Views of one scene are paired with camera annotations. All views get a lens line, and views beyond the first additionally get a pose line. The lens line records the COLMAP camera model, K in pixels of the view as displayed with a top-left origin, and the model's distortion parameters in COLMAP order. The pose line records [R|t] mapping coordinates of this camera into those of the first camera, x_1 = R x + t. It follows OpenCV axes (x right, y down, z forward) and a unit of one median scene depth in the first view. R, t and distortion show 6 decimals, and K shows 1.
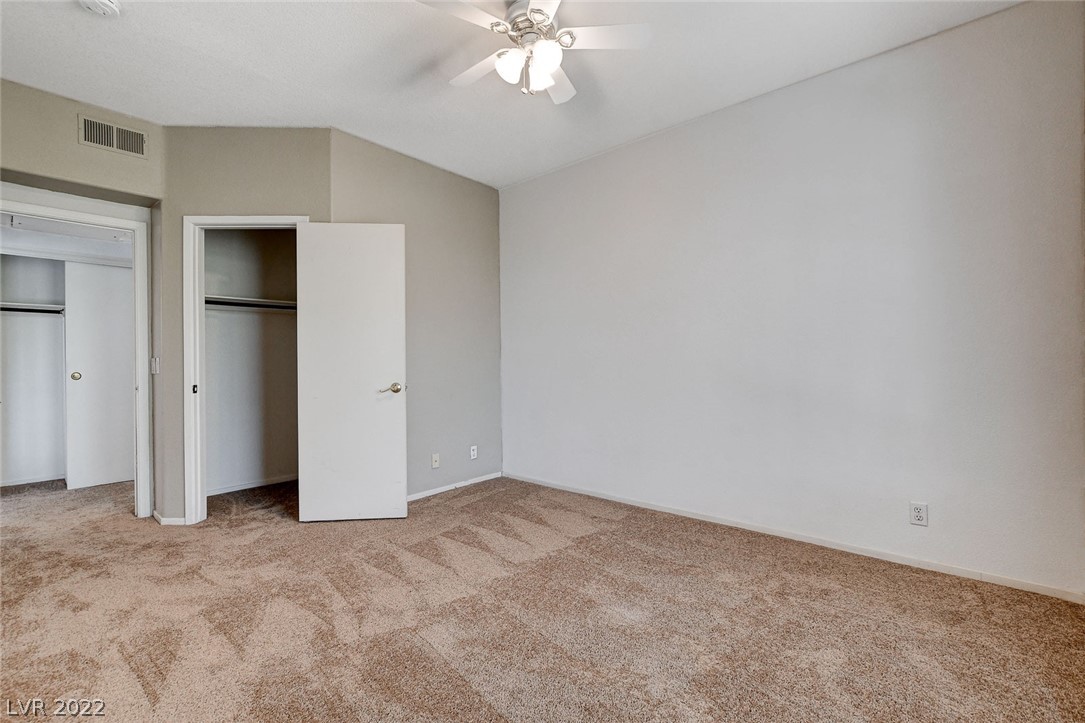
lens RADIAL K [[480.5, 0, 538.4], [0, 480.5, 366.1], [0, 0, 1]] dist [-0.004041, -0.000043]
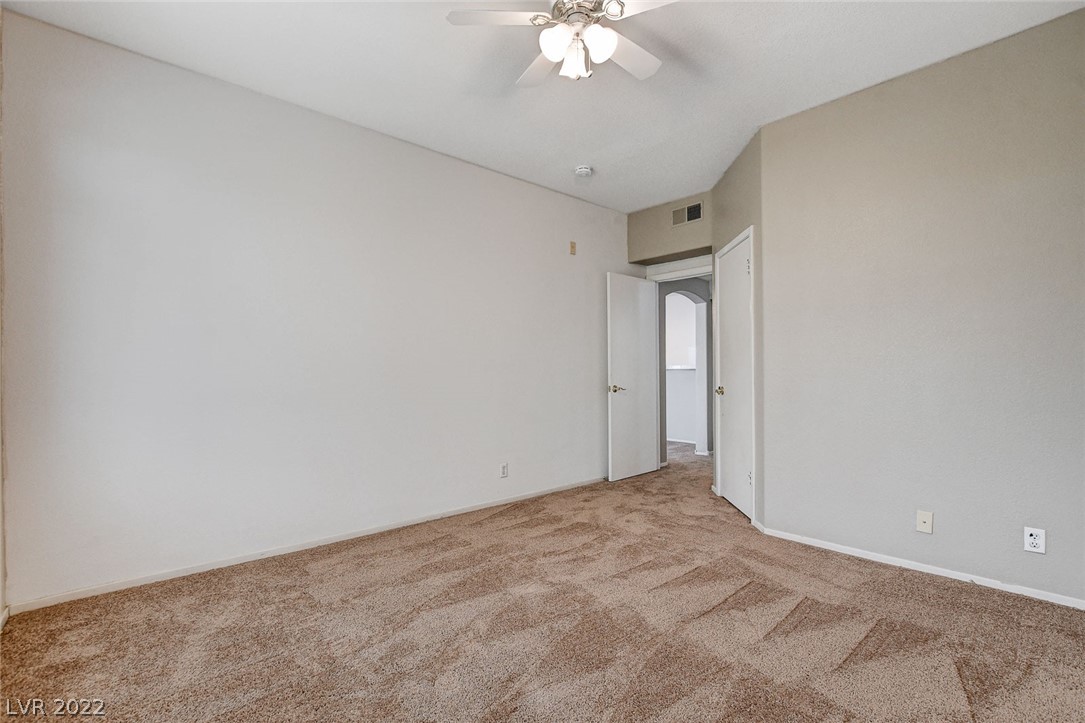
lens RADIAL K [[480.5, 0, 538.4], [0, 480.5, 366.1], [0, 0, 1]] dist [-0.004041, -0.000043]
pose [[-0.110839, -0.000107, -0.993838, 0.630104], [-0.015697, 0.999875, 0.001643, -0.006310], [0.993714, 0.015782, -0.110827, 0.713887]]
